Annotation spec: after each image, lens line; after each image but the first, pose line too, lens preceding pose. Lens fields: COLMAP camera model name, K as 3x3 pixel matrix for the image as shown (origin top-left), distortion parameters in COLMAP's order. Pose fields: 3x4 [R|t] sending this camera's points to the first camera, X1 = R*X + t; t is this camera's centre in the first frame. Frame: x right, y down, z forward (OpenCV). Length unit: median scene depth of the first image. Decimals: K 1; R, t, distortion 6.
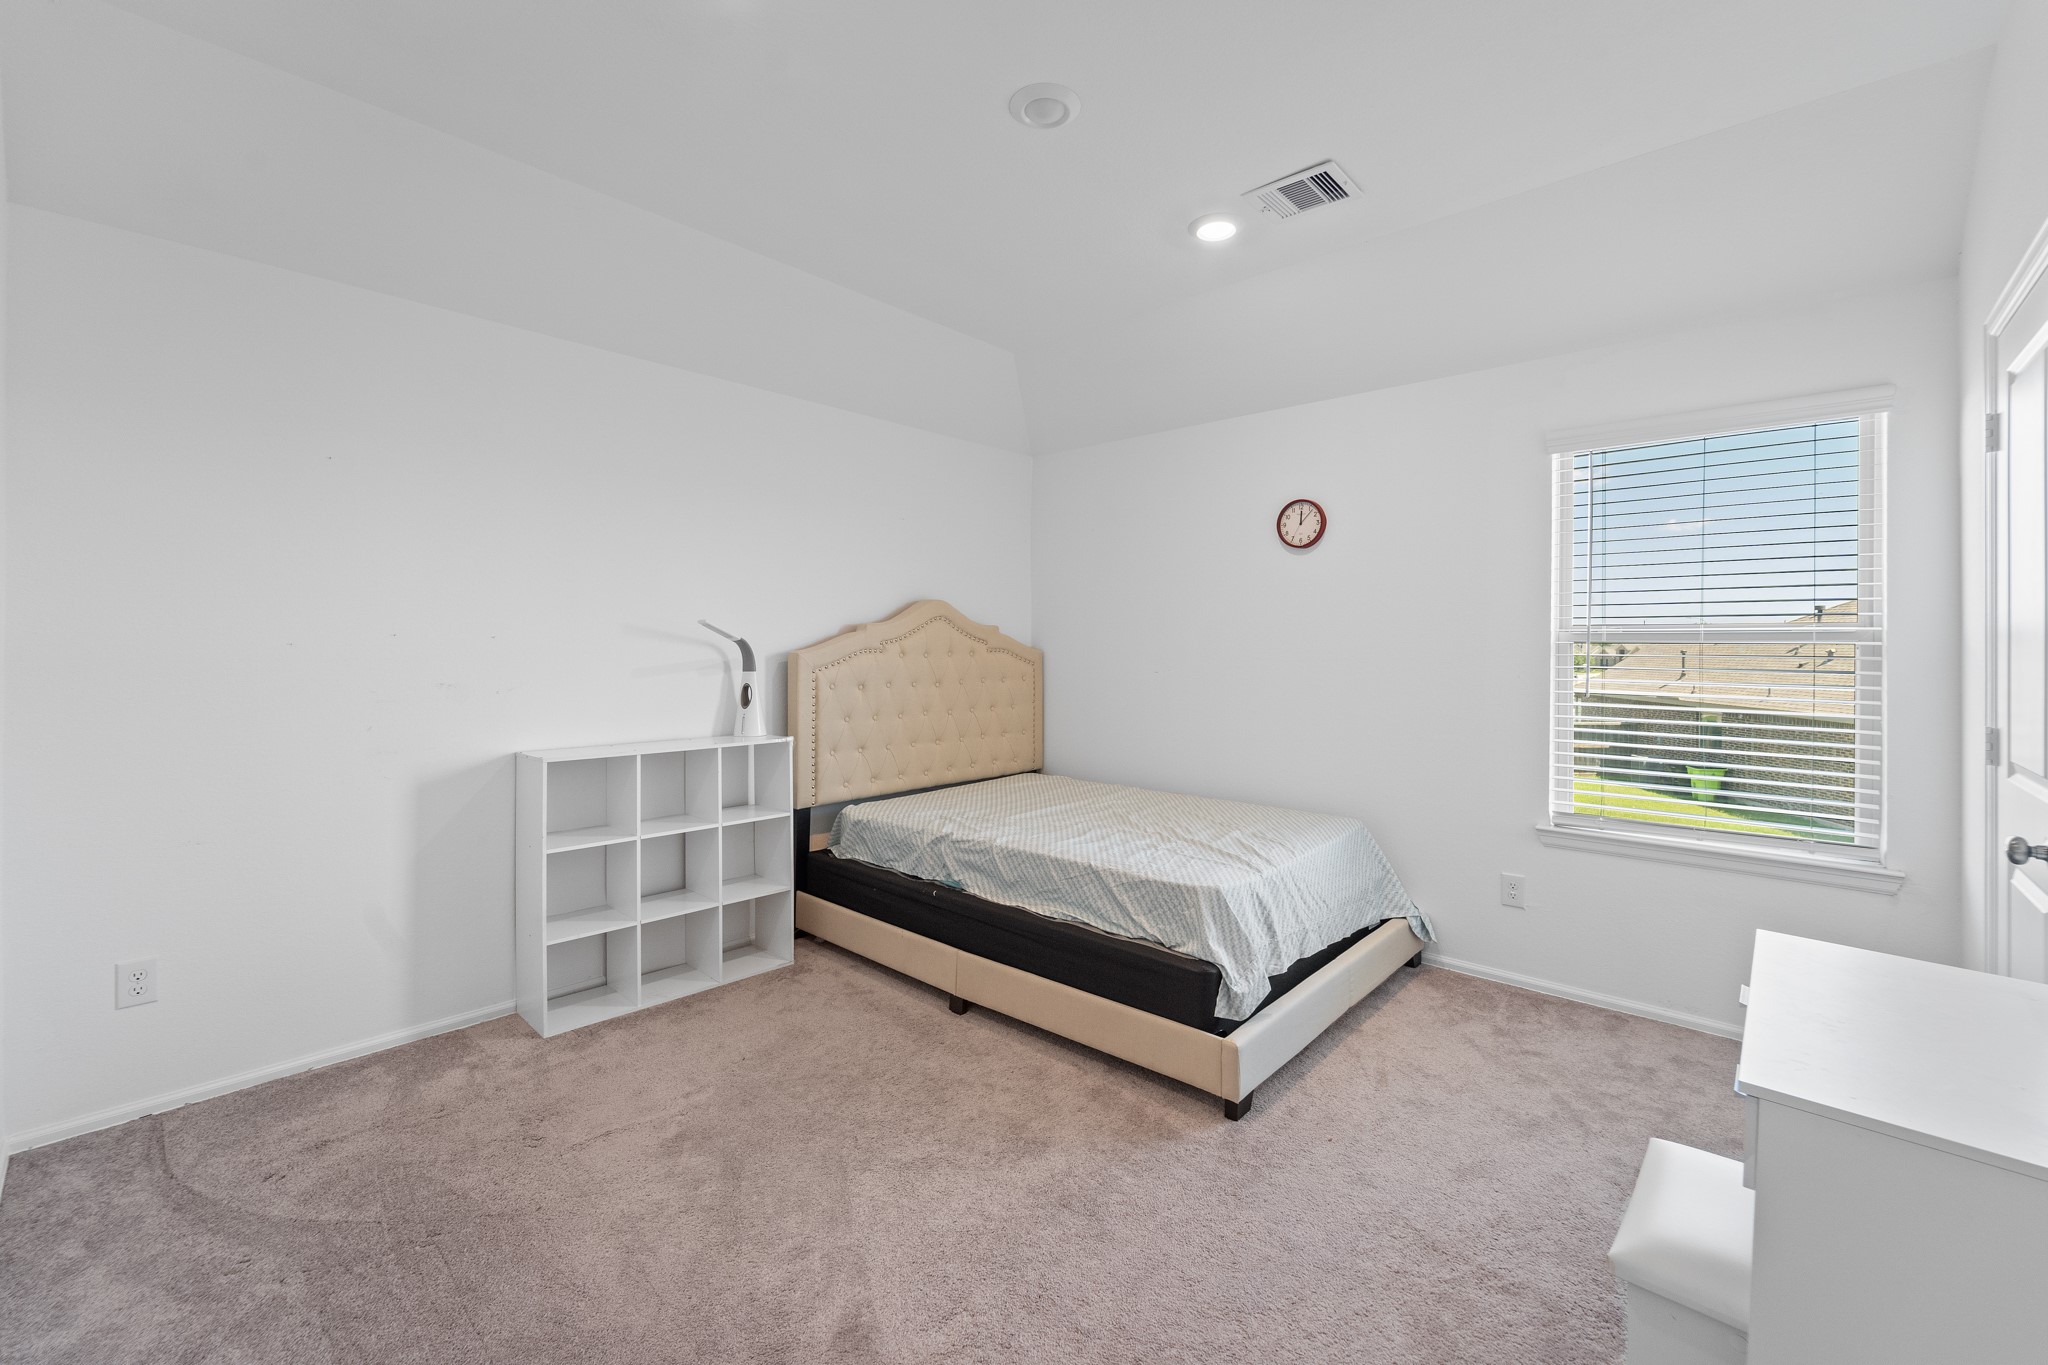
lens RADIAL K [[821.5, 0, 1027.7], [0, 821.5, 677.6], [0, 0, 1]] dist [0.001160, -0.002368]
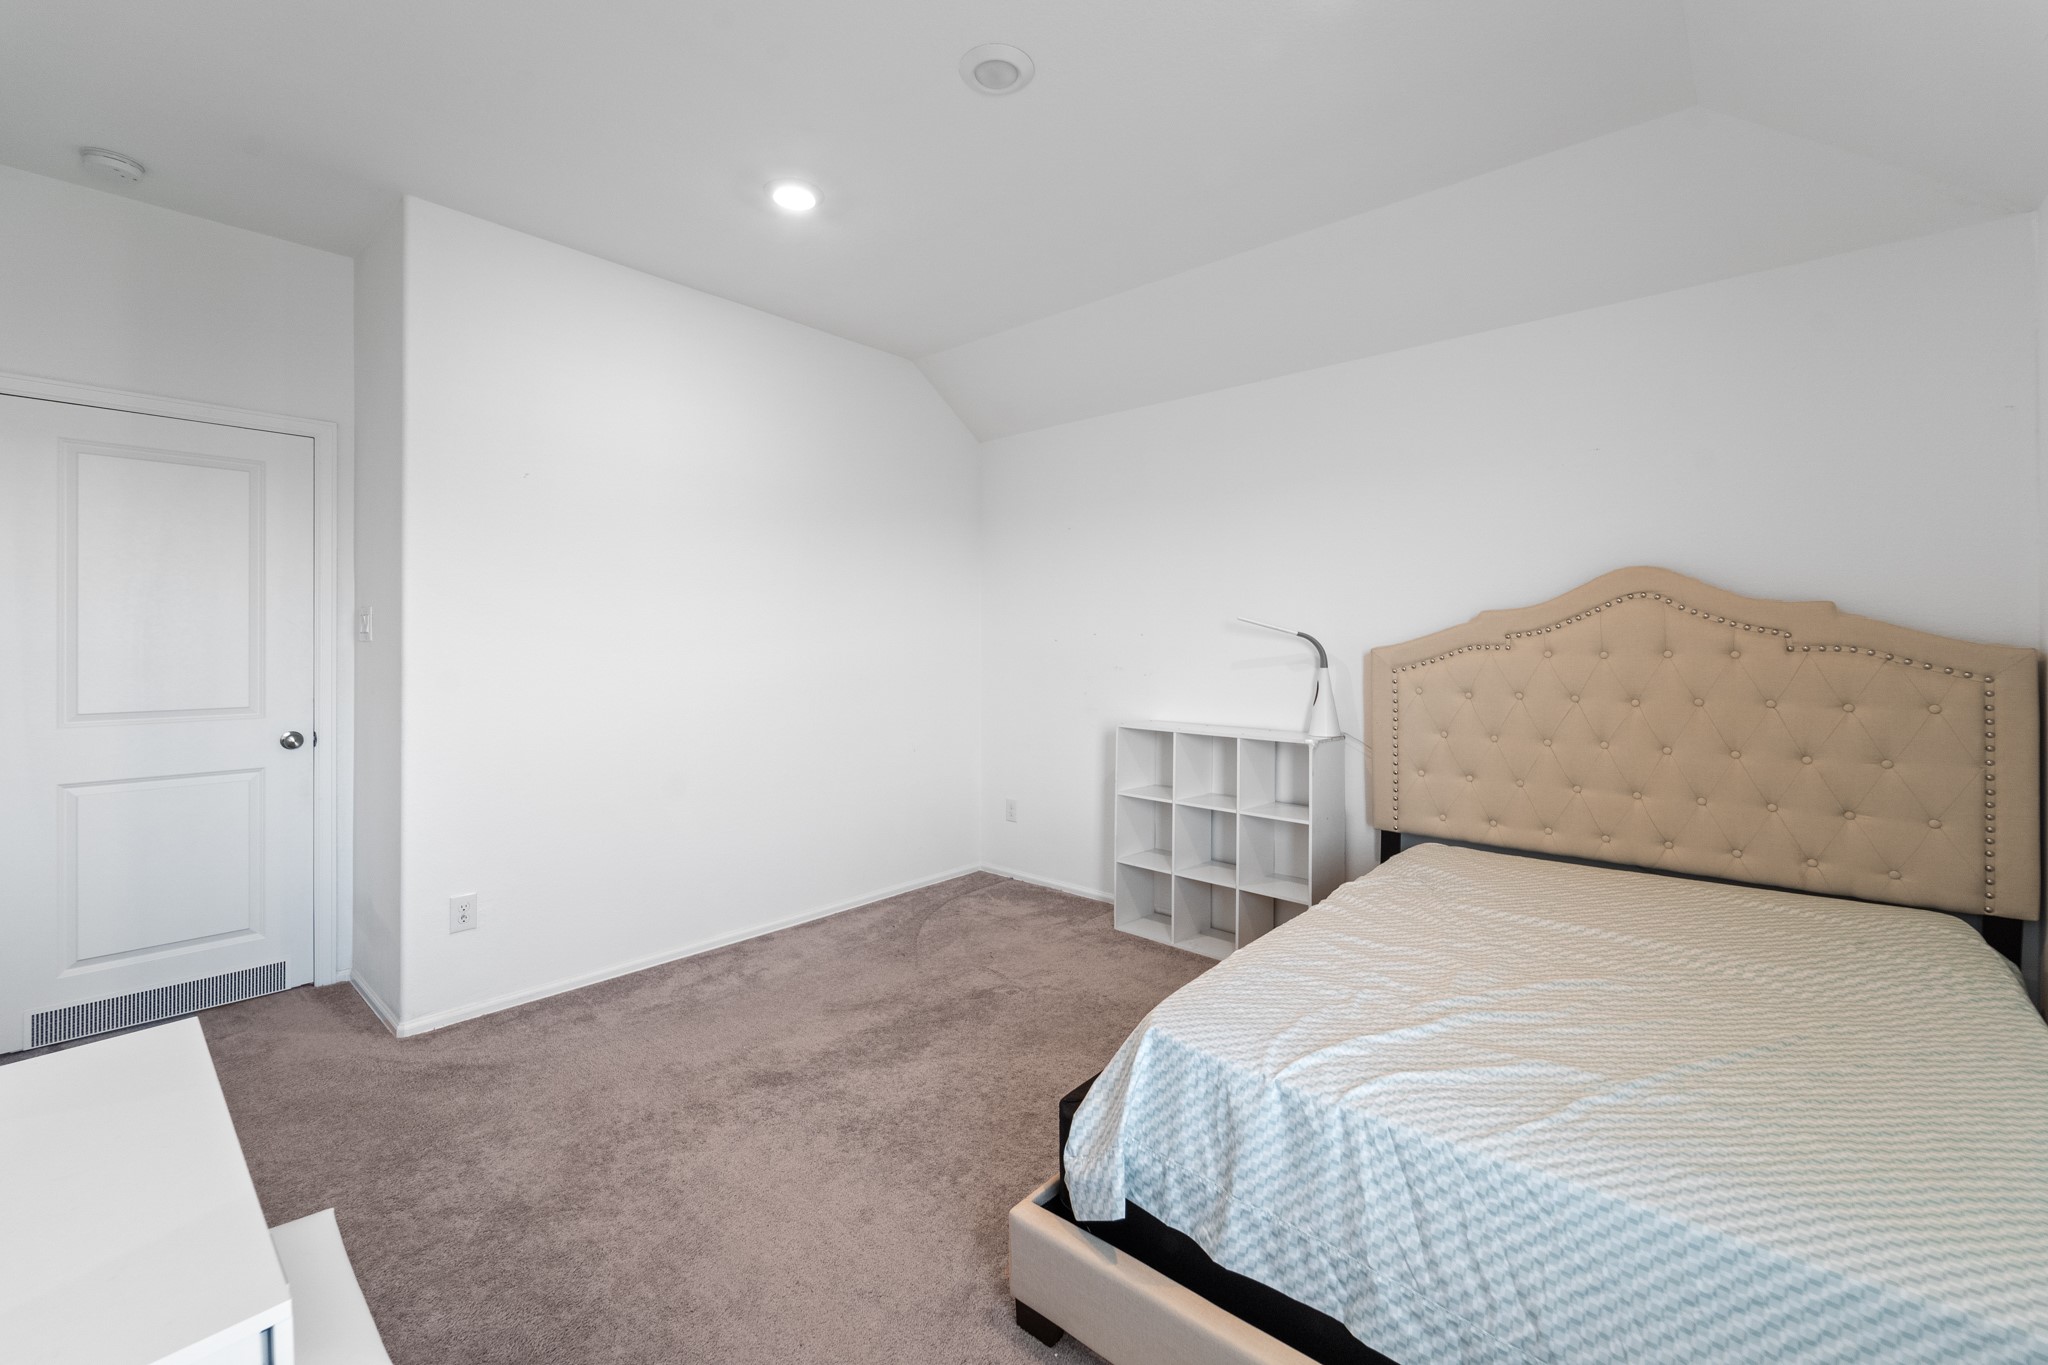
lens RADIAL K [[821.5, 0, 1027.7], [0, 821.5, 677.6], [0, 0, 1]] dist [0.001160, -0.002368]
pose [[0.043380, 0.038691, -0.998309, 0.561448], [-0.038621, 0.998568, 0.037023, -0.017615], [0.998312, 0.036949, 0.044812, 0.579513]]
